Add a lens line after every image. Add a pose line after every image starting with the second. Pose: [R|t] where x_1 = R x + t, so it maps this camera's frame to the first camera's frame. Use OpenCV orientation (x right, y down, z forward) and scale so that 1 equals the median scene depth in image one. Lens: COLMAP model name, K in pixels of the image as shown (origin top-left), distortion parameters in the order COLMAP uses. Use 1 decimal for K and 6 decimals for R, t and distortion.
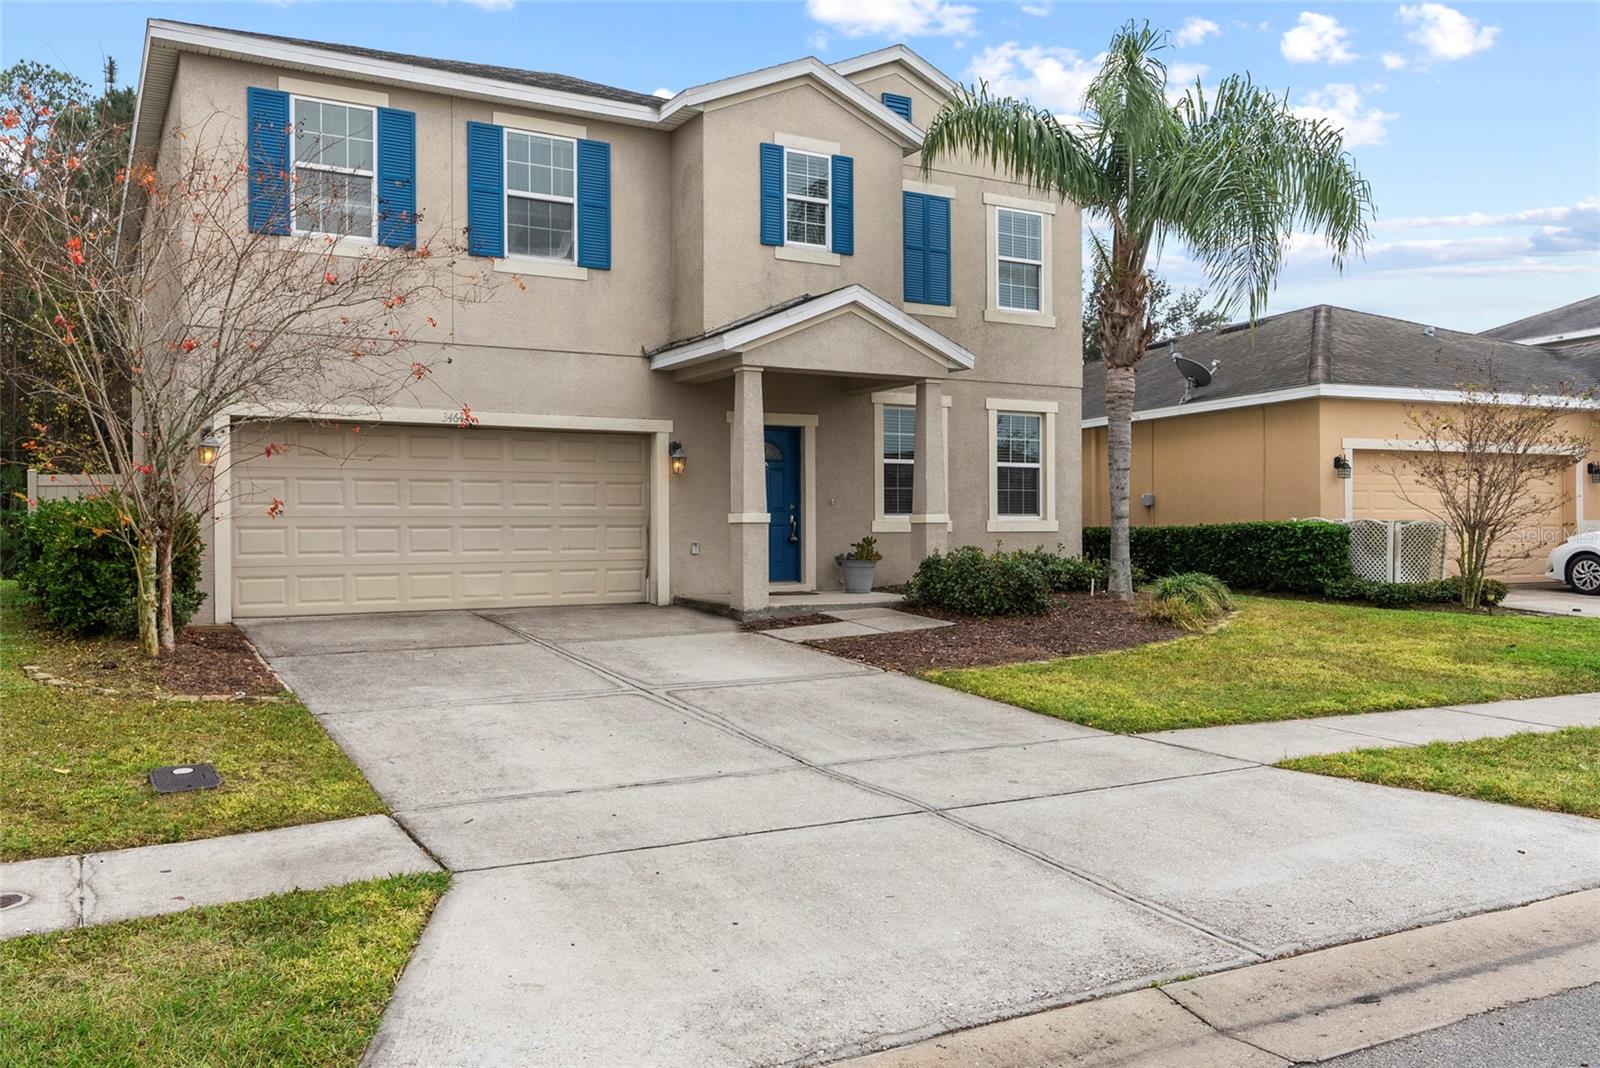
lens RADIAL K [[1291.8, 0, 799.4], [0, 1291.8, 532.5], [0, 0, 1]] dist [0.000335, 0.000002]
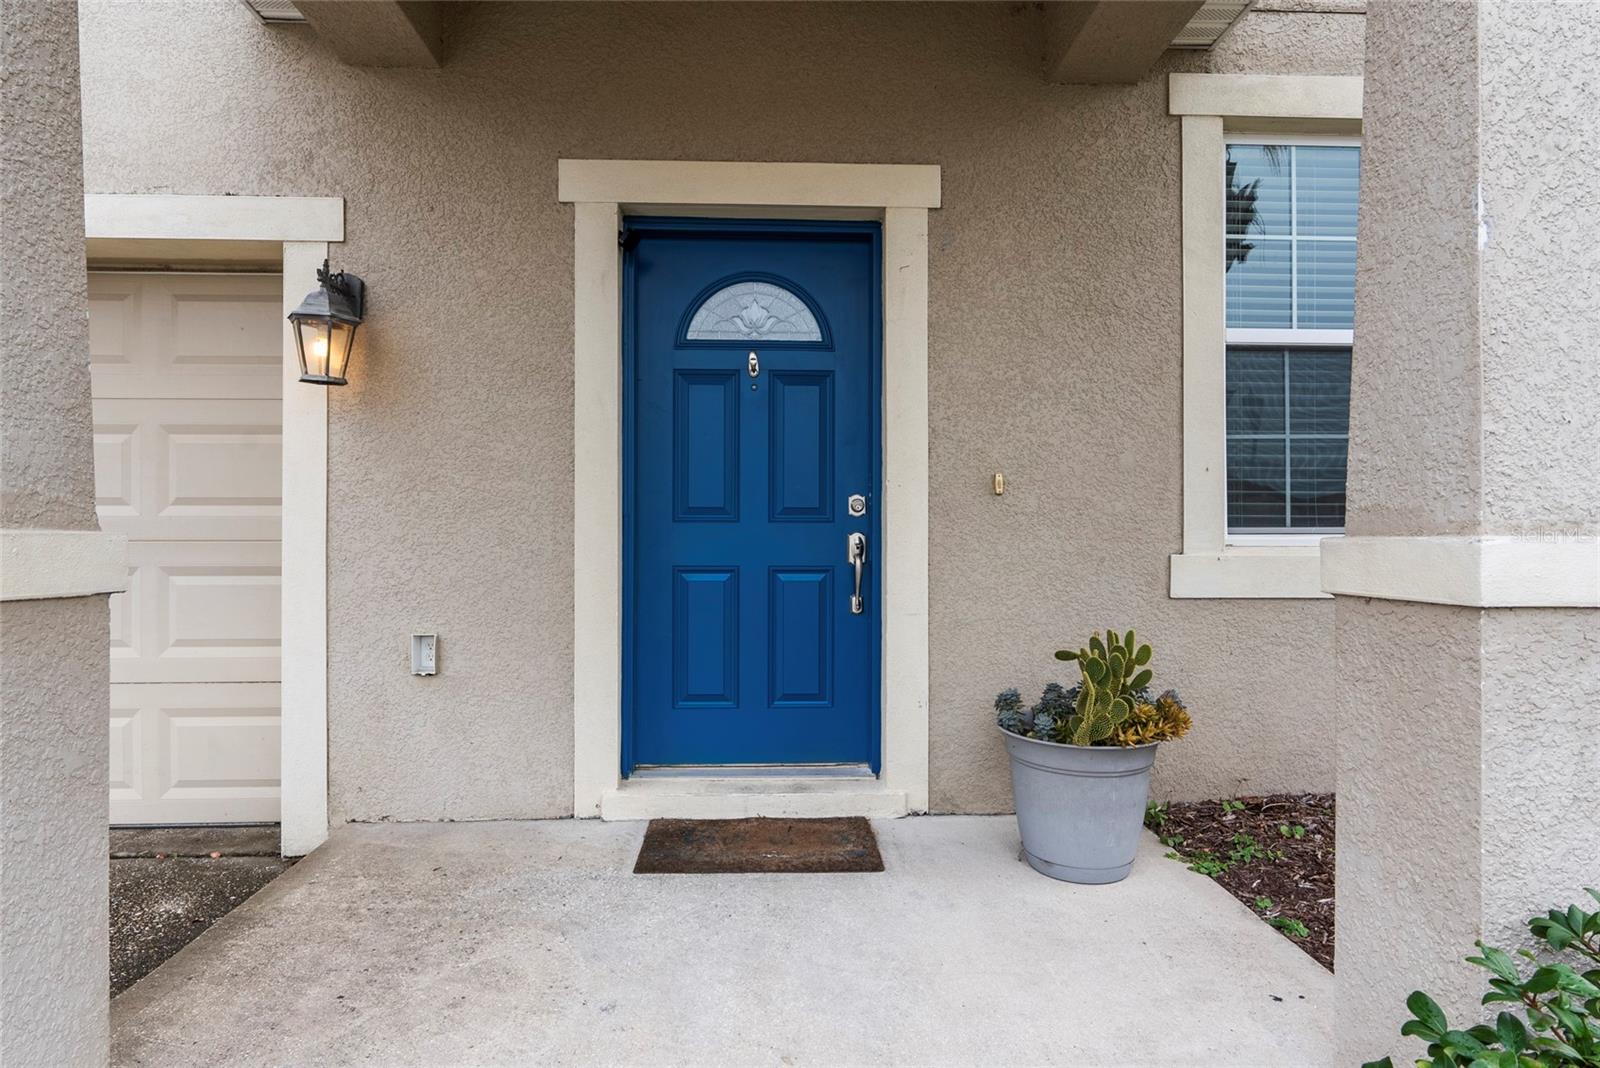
lens RADIAL K [[881.1, 0, 800.9], [0, 881.1, 534.7], [0, 0, 1]] dist [0.000194, 0.000052]
pose [[0.892486, 0.002018, -0.451070, 0.072180], [-0.004348, 0.999982, -0.004129, -0.012303], [0.451054, 0.005646, 0.892479, 0.823541]]
